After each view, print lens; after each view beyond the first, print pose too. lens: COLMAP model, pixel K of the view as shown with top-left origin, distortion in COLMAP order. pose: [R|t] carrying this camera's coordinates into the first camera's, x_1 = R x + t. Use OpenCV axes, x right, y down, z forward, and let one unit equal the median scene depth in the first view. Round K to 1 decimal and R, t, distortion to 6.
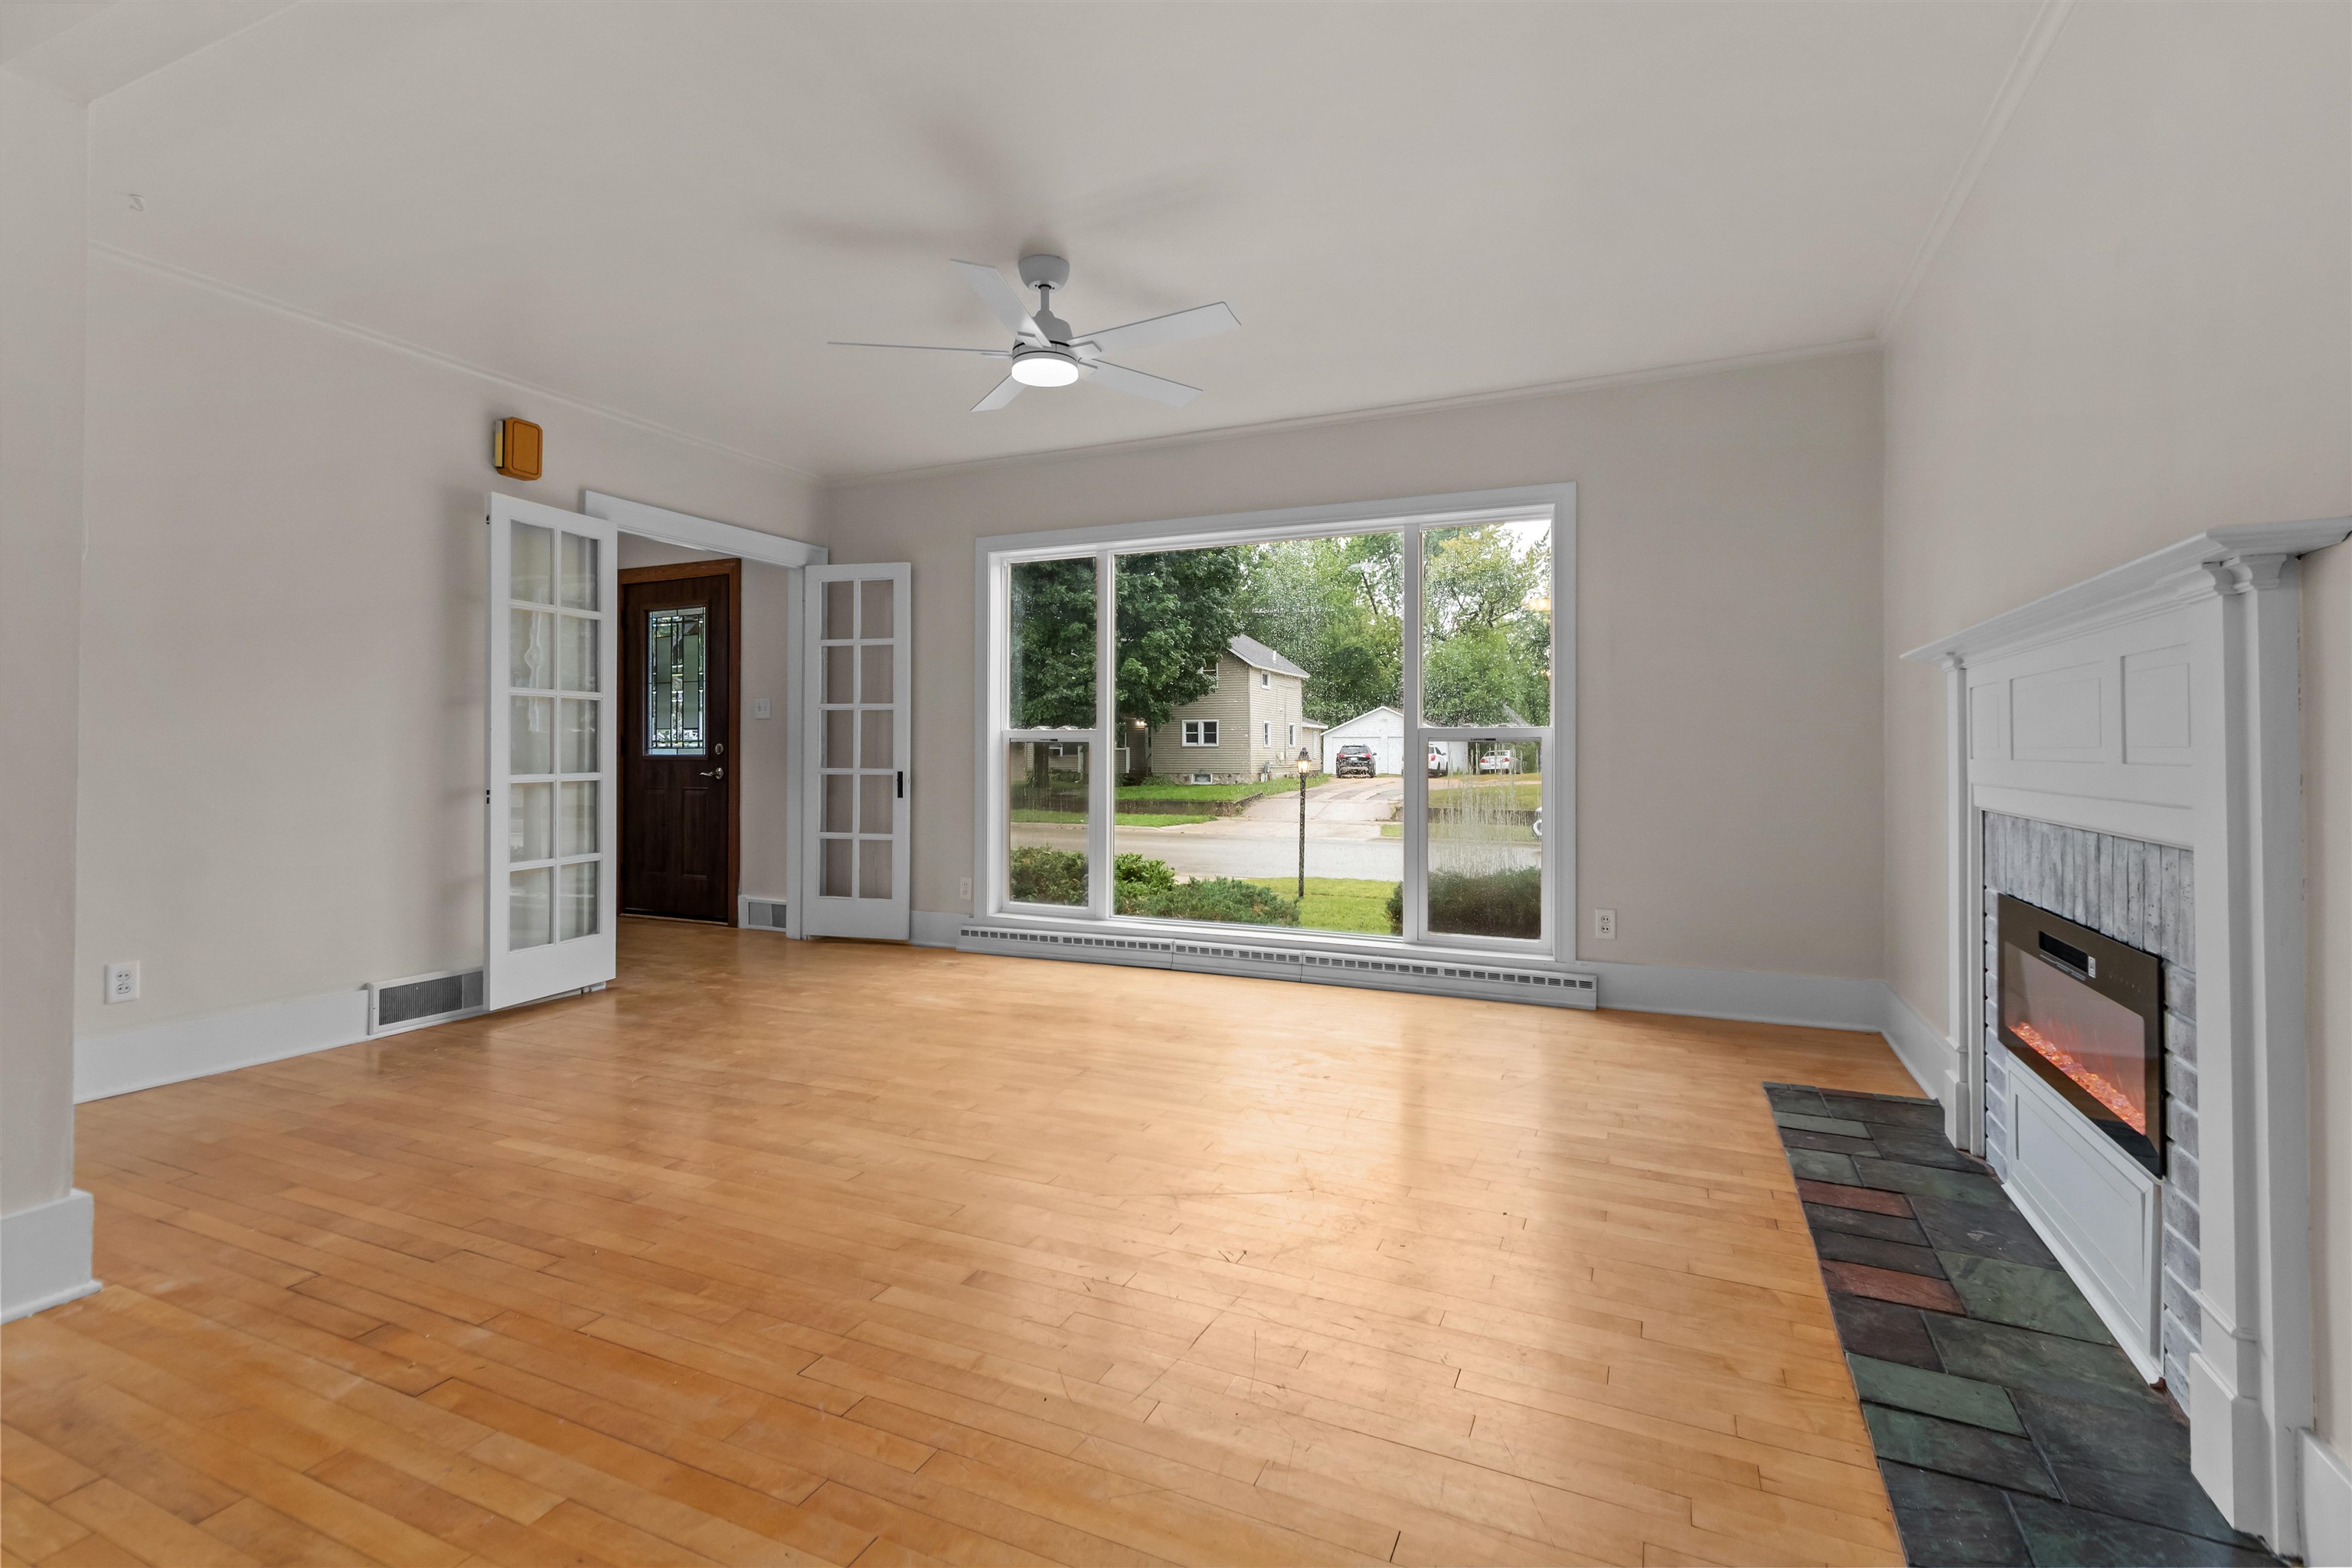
lens RADIAL K [[1066.6, 0, 1172.4], [0, 1066.6, 762.0], [0, 0, 1]] dist [0.002528, 0.000034]
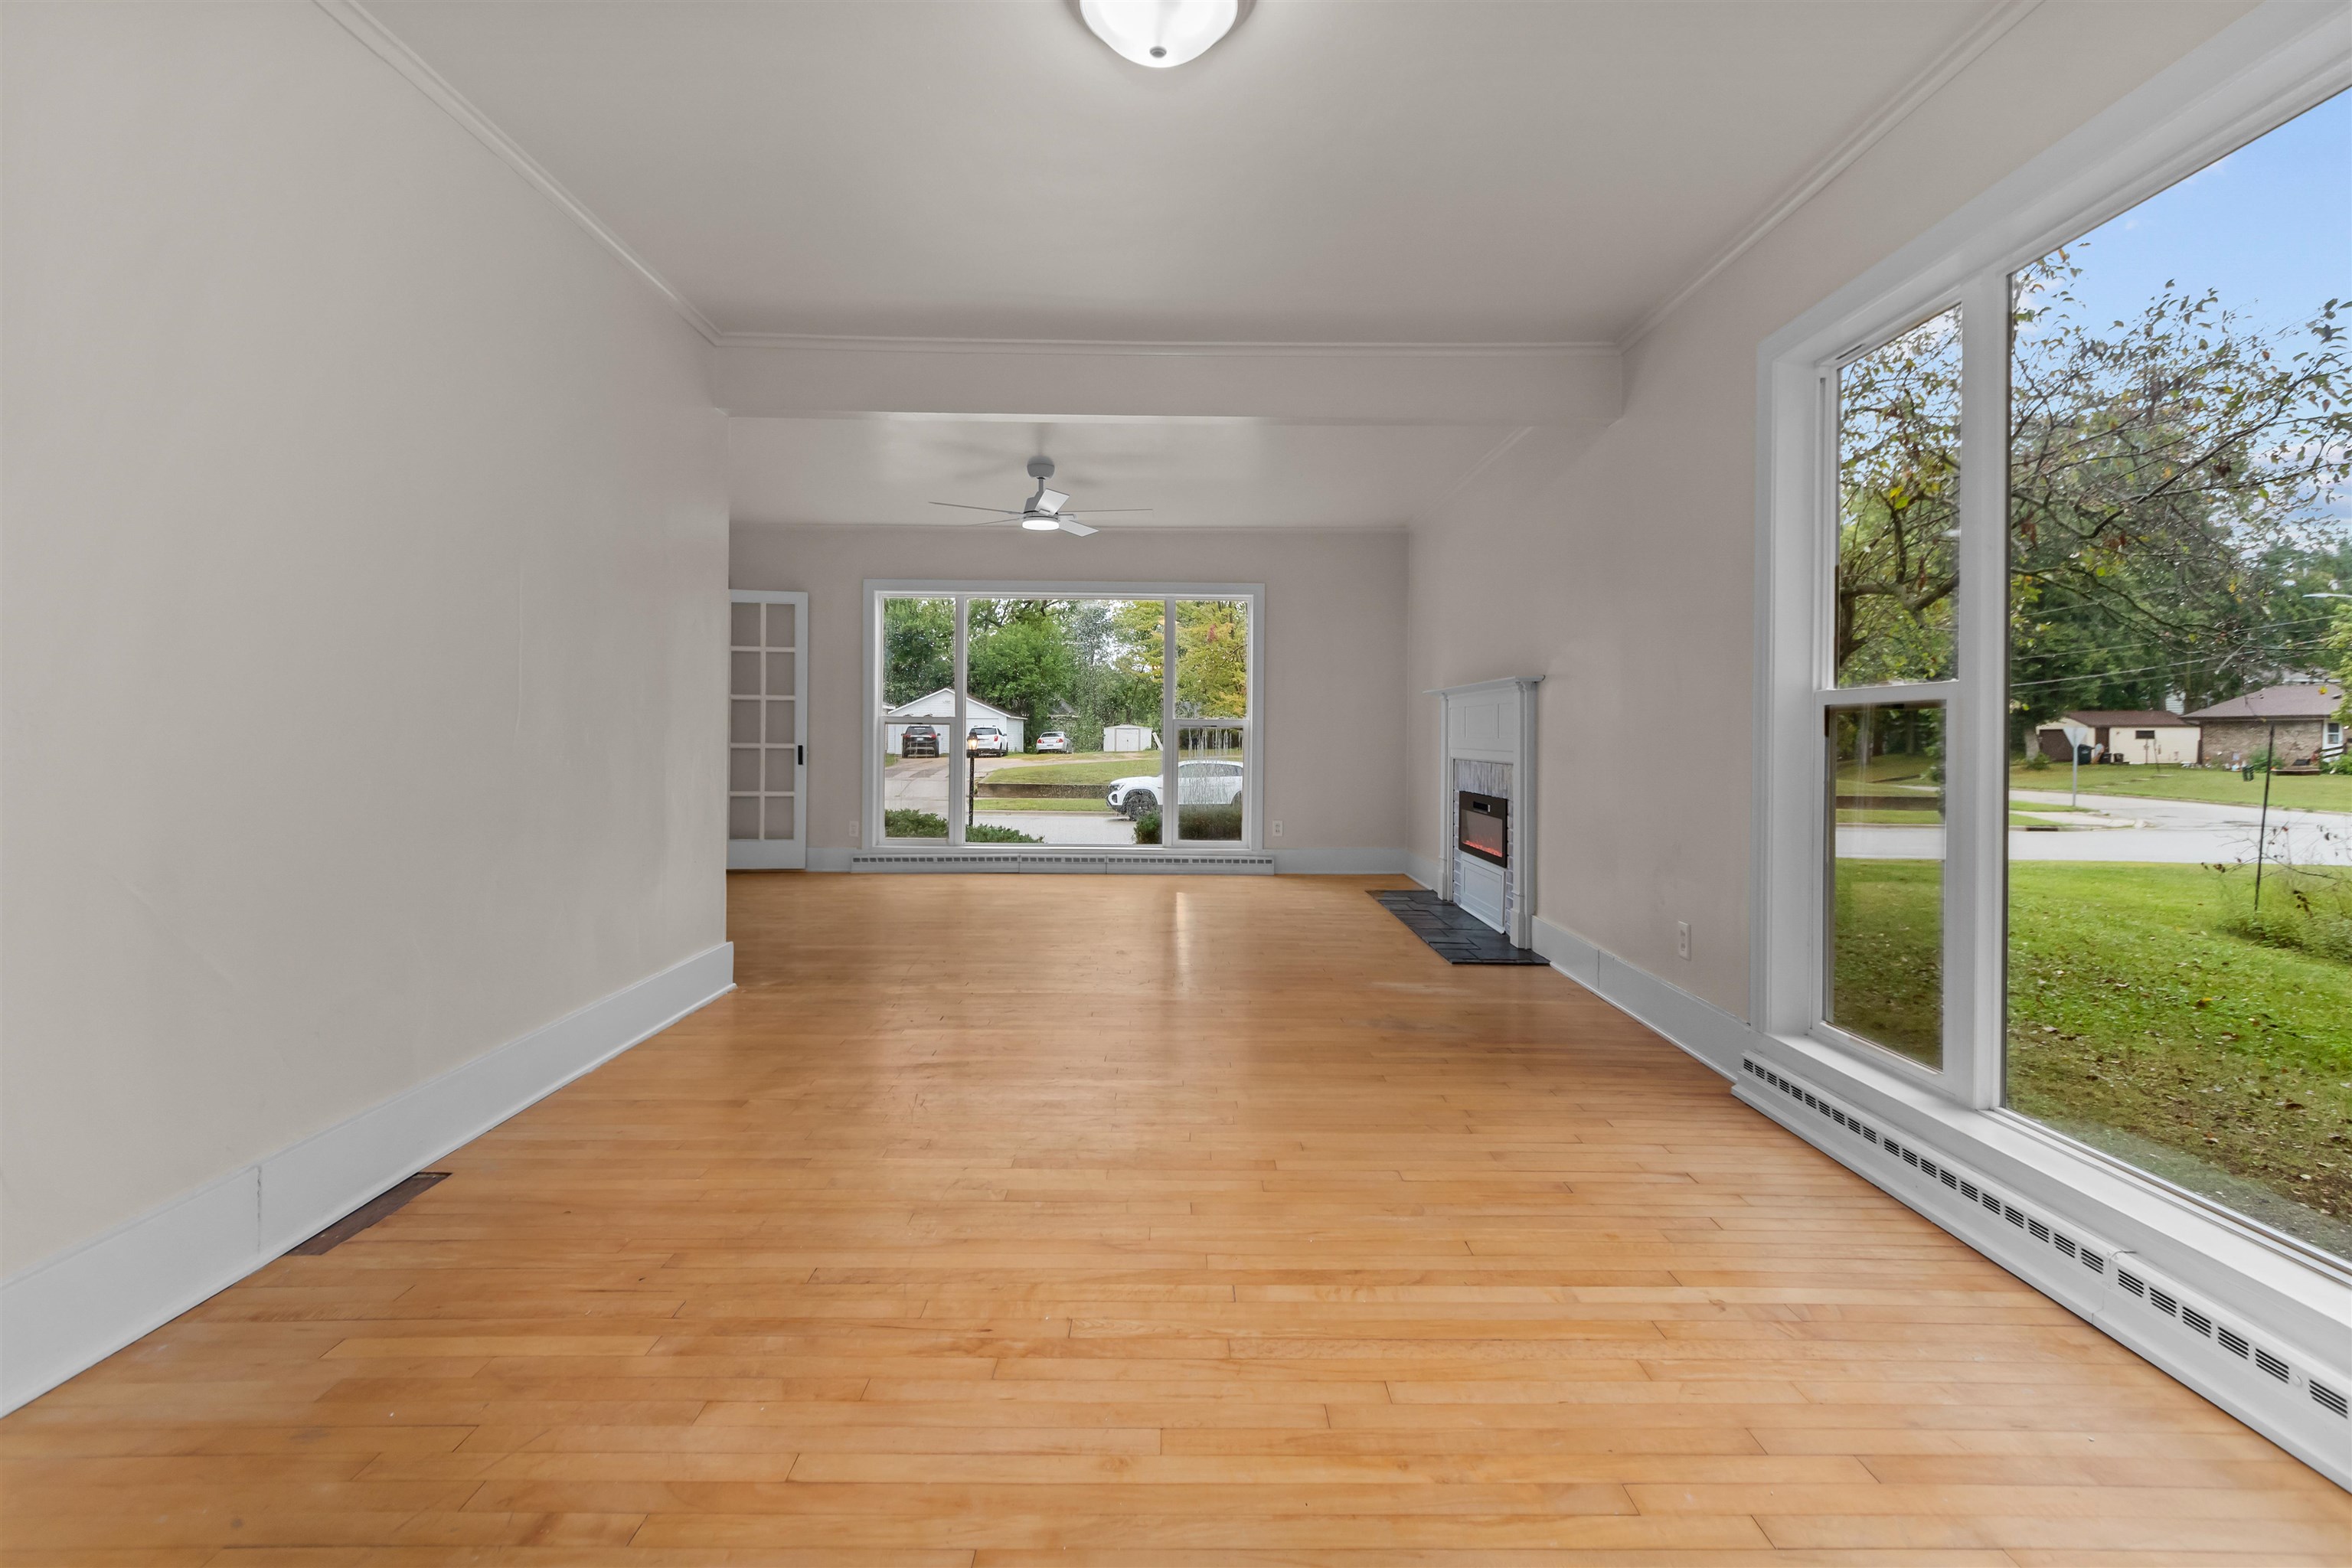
lens RADIAL K [[1066.6, 0, 1178.9], [0, 1066.6, 773.4], [0, 0, 1]] dist [0.002528, 0.000034]
pose [[0.908795, -0.010666, 0.417106, -0.432677], [-0.001294, 0.999596, 0.028380, 0.005483], [-0.417241, -0.026331, 0.908415, -0.497639]]
